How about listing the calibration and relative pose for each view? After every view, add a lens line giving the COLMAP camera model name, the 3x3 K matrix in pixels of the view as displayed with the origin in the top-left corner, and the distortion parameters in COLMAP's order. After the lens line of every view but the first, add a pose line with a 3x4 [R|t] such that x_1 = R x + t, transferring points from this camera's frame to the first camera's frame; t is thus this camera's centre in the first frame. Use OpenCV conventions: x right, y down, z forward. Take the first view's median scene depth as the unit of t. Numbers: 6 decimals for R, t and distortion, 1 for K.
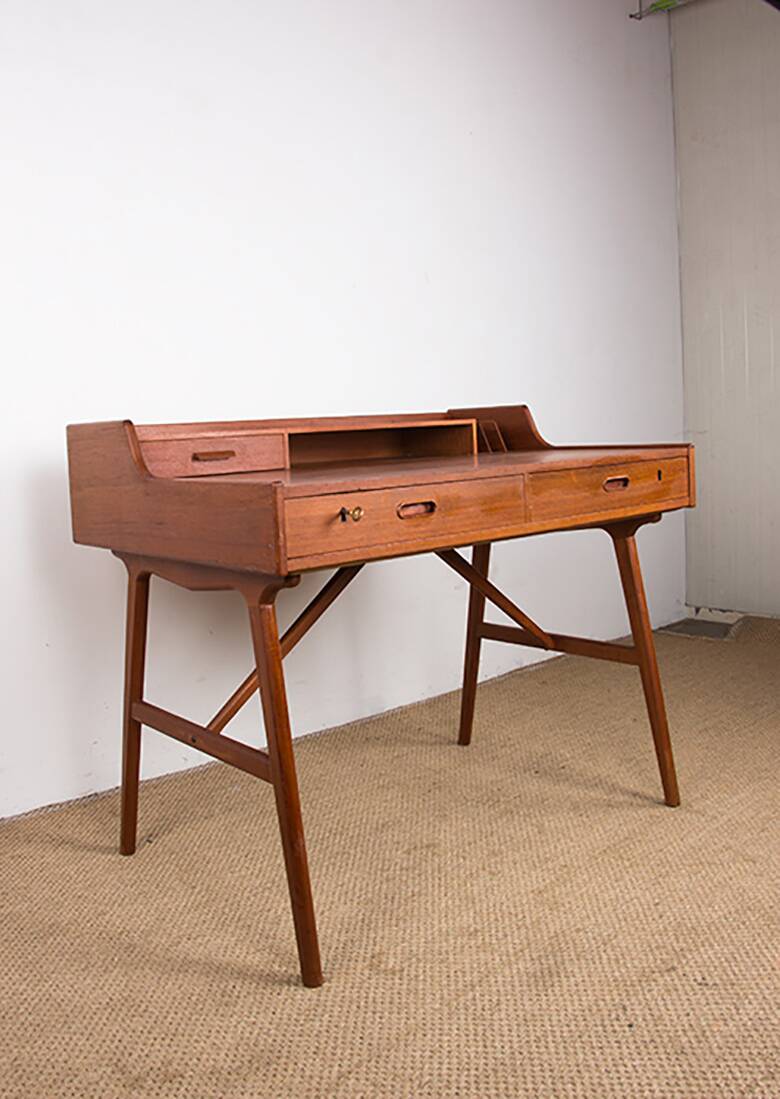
lens RADIAL K [[973.9, 0, 370.4], [0, 973.9, 501.0], [0, 0, 1]] dist [-0.216913, -0.001281]
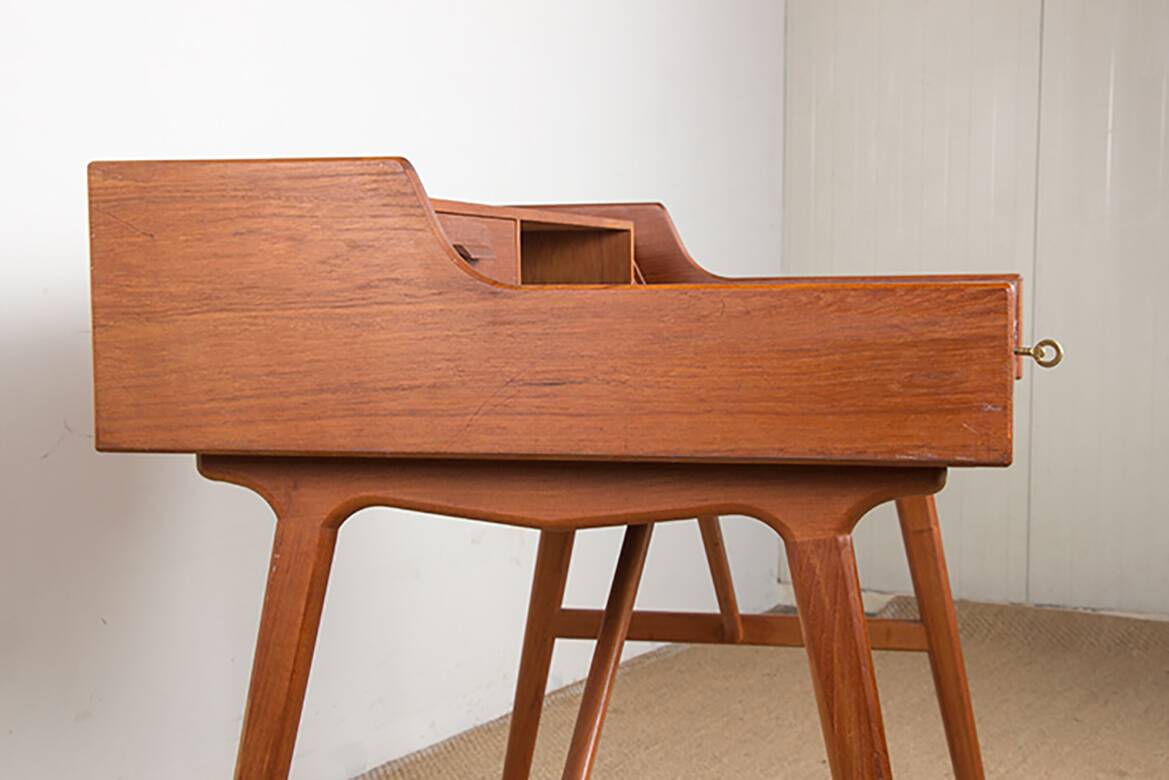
lens RADIAL K [[1828.6, 0, 584.5], [0, 1828.6, 390.0], [0, 0, 1]] dist [-0.012380, 0.620705]
pose [[0.802574, 0.002138, 0.596549, -0.659625], [0.016863, 0.999513, -0.026269, 0.045012], [-0.596315, 0.031142, 0.802146, 0.258918]]
